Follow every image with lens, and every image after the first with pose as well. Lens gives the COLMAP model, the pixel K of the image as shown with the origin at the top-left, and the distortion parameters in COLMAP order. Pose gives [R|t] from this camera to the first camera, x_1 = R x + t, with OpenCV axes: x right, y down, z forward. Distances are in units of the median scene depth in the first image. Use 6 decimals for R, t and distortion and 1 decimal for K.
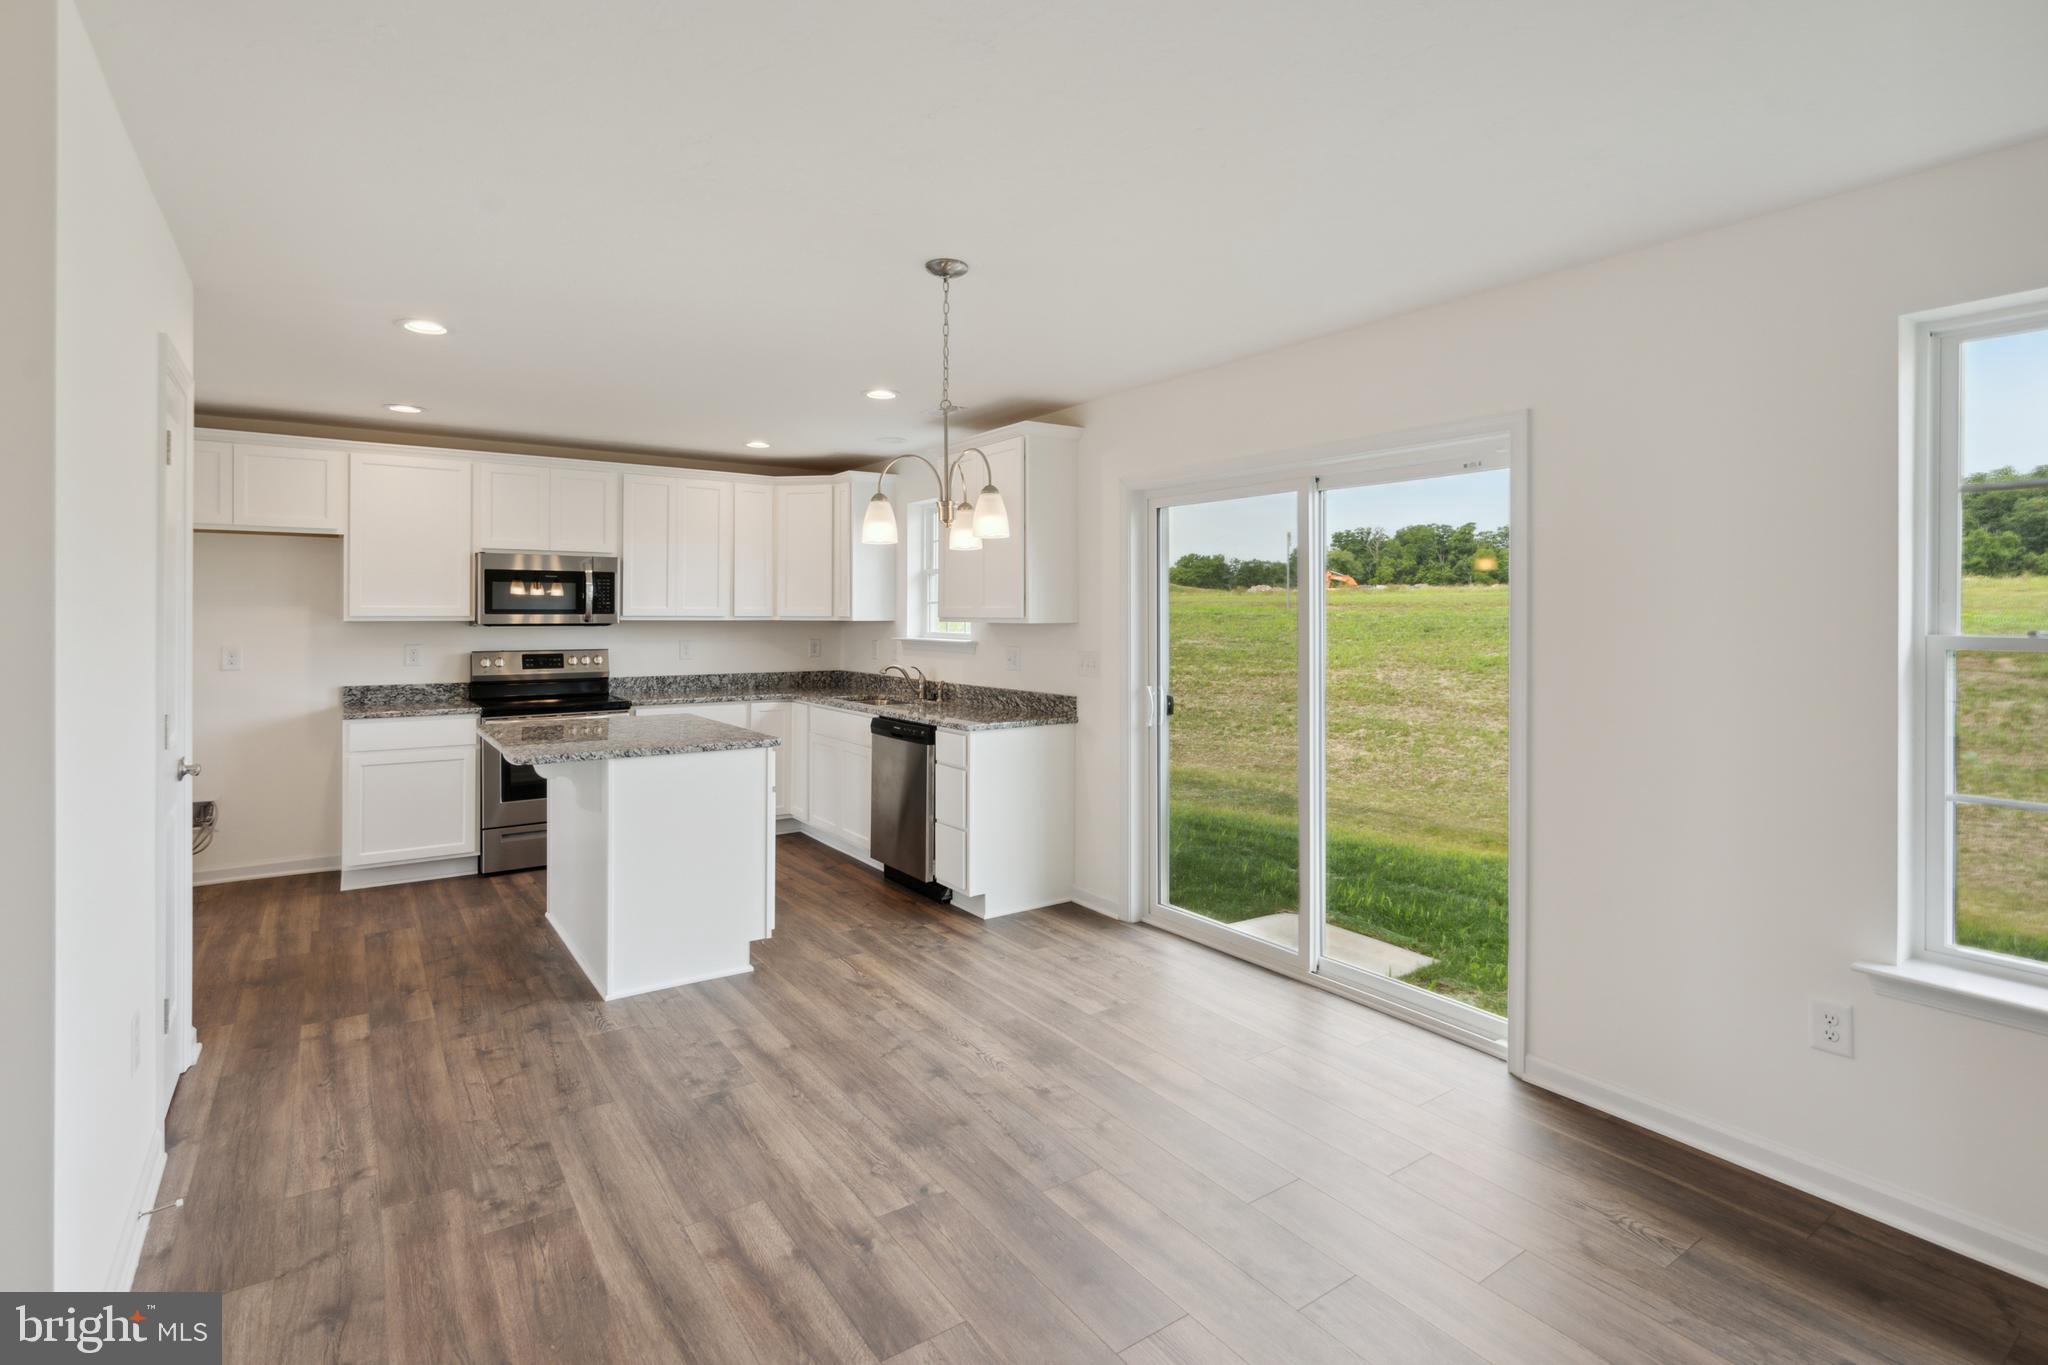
lens RADIAL K [[958.9, 0, 1002.4], [0, 958.9, 599.2], [0, 0, 1]] dist [-0.009121, 0.002501]
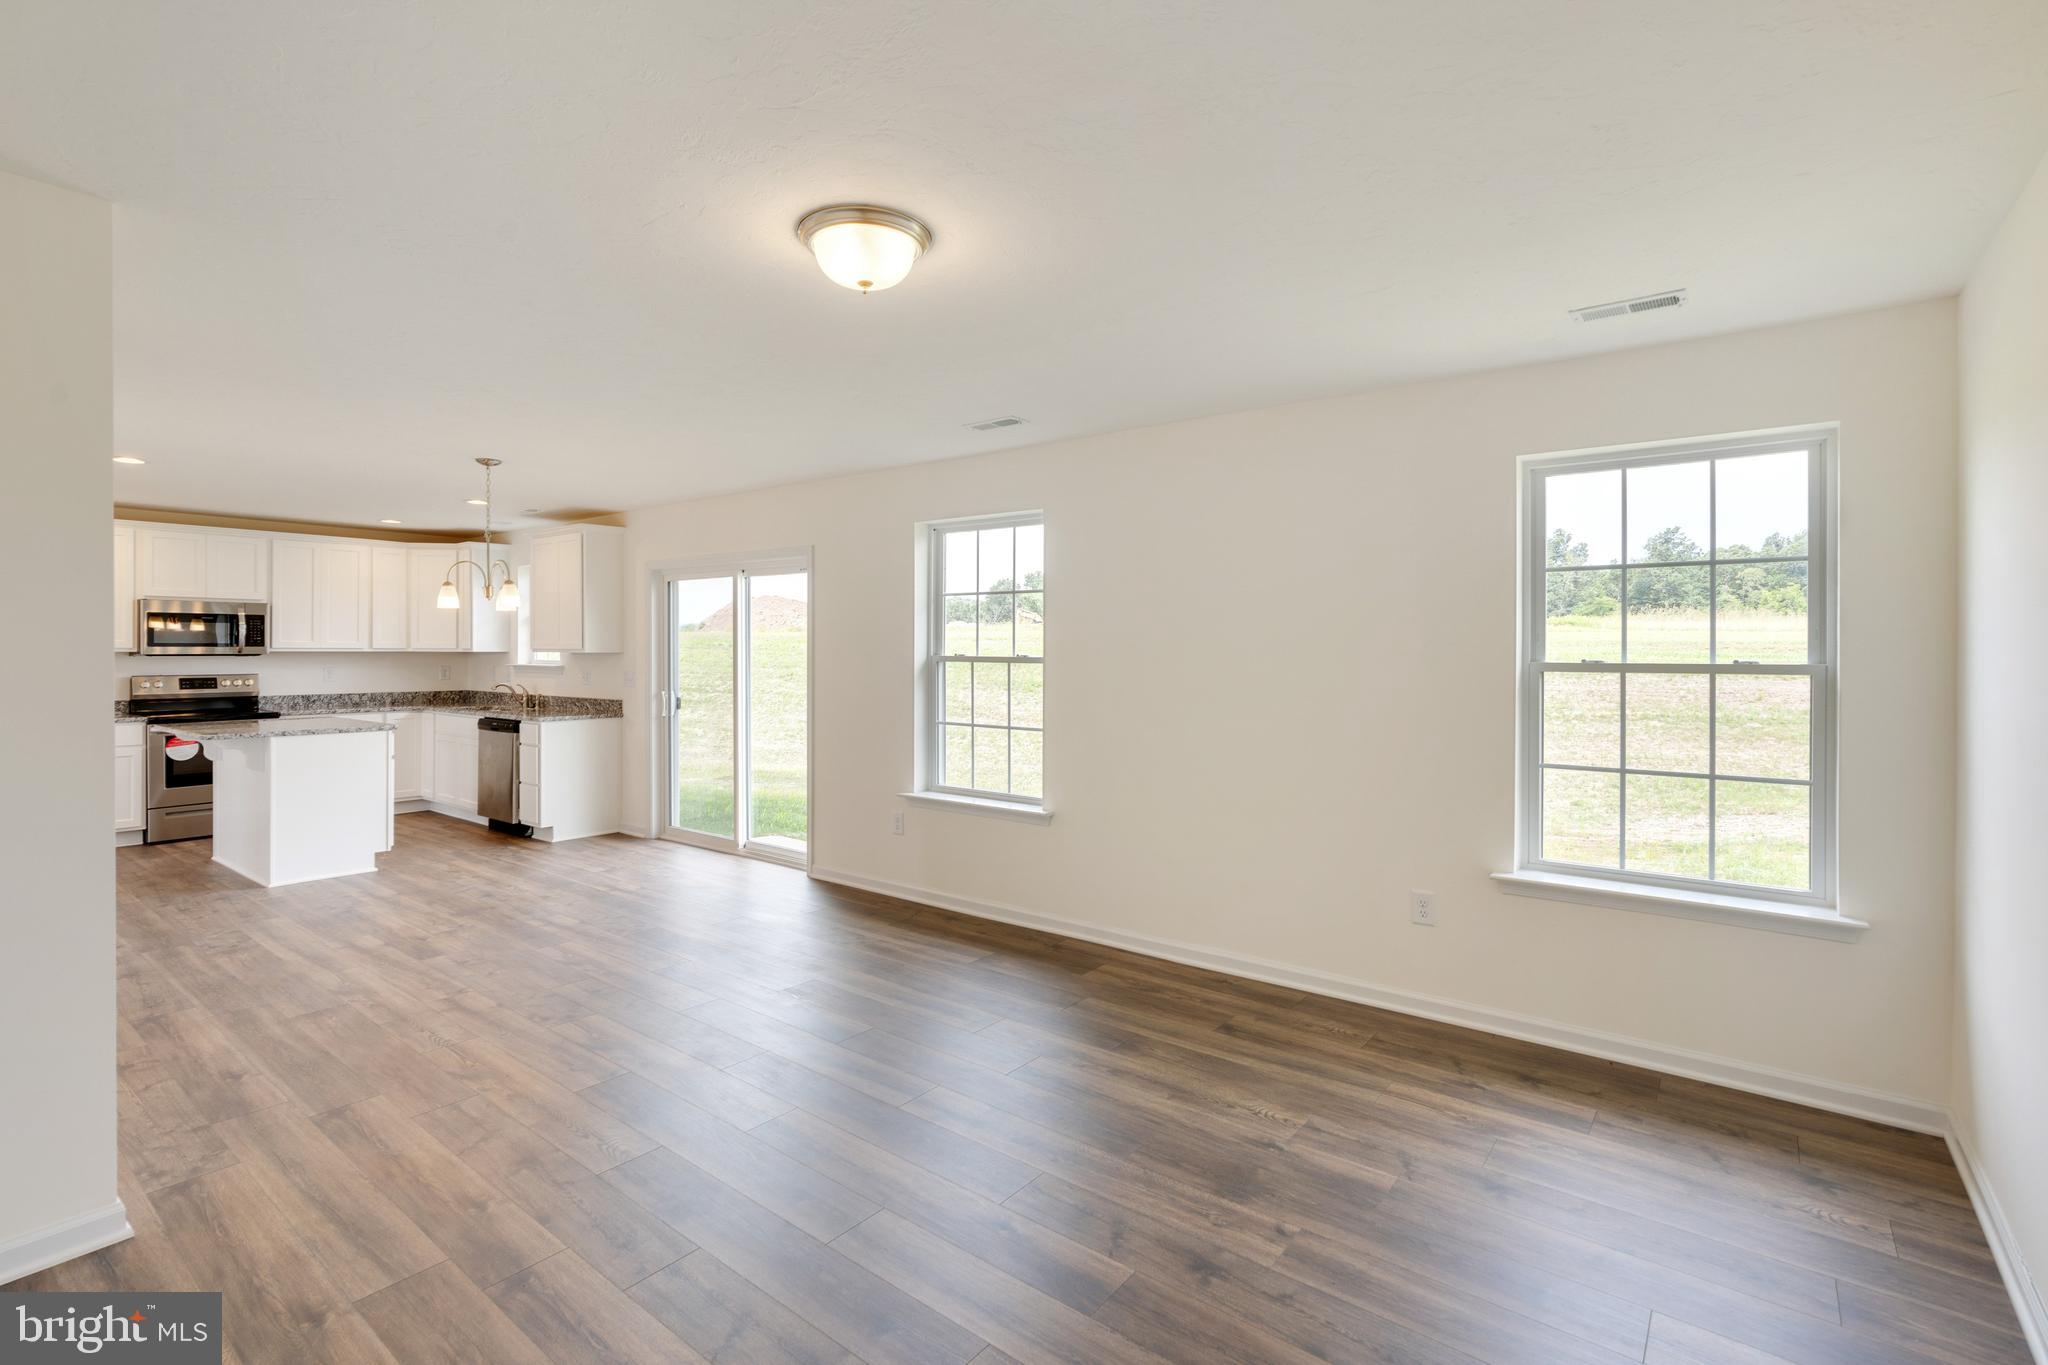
lens RADIAL K [[958.9, 0, 1031.6], [0, 958.9, 646.6], [0, 0, 1]] dist [-0.009121, 0.002501]
pose [[0.952066, 0.002112, 0.305885, 0.215088], [-0.006173, 0.999905, 0.012312, -0.007560], [-0.305830, -0.013610, 0.951989, -0.623905]]
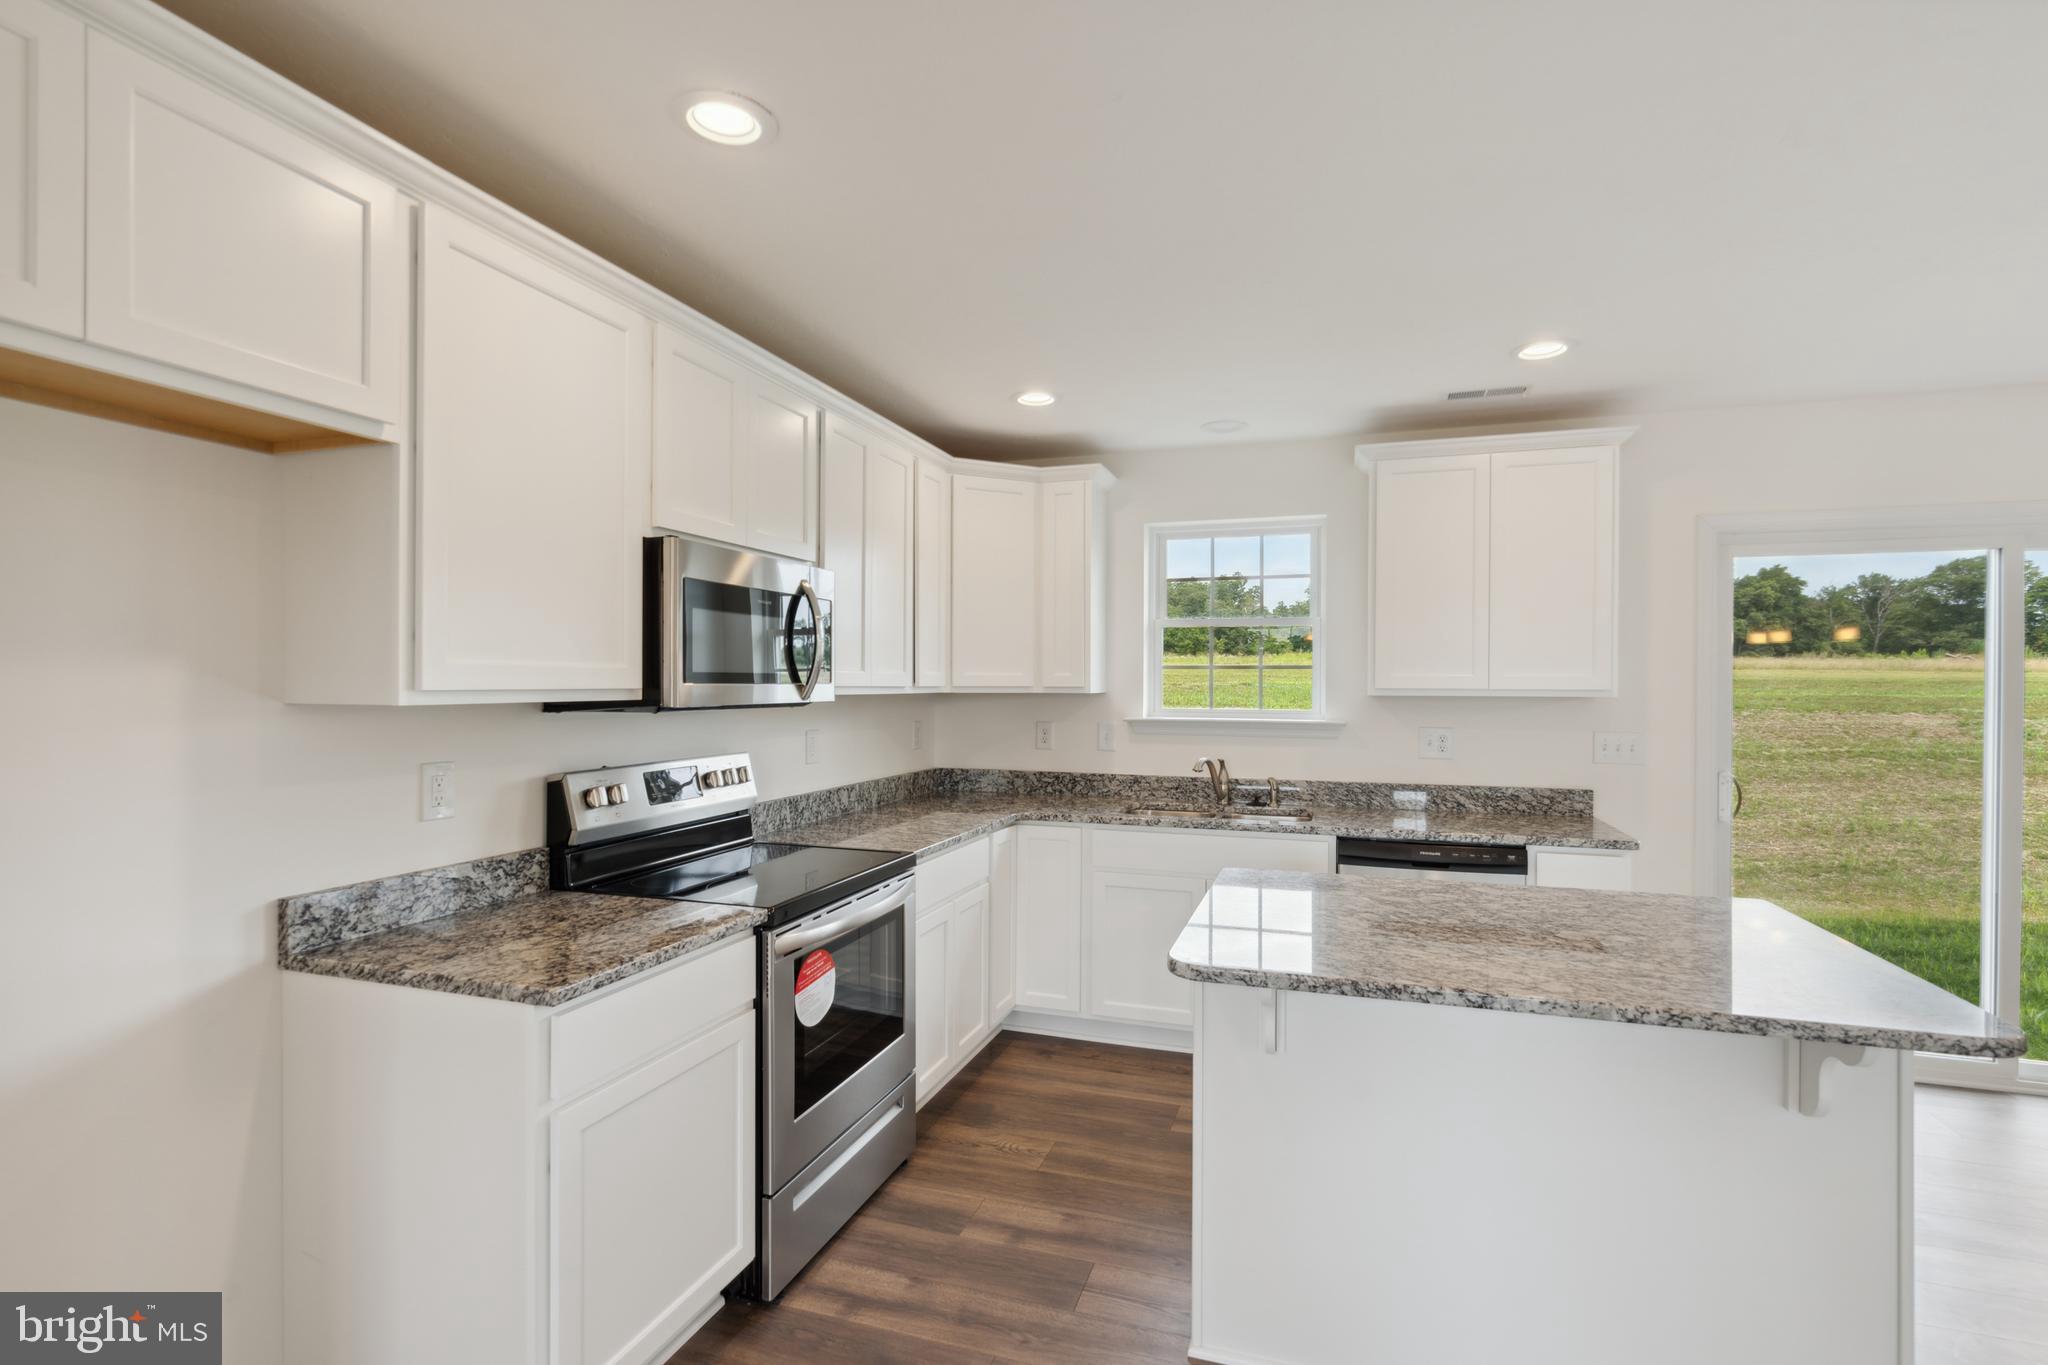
lens RADIAL K [[958.9, 0, 1016.9], [0, 958.9, 671.1], [0, 0, 1]] dist [-0.009121, 0.002501]
pose [[0.804346, 0.007771, 0.594110, -0.742162], [-0.010479, 0.999944, 0.001108, 0.008856], [-0.594069, -0.007117, 0.804383, 0.630853]]
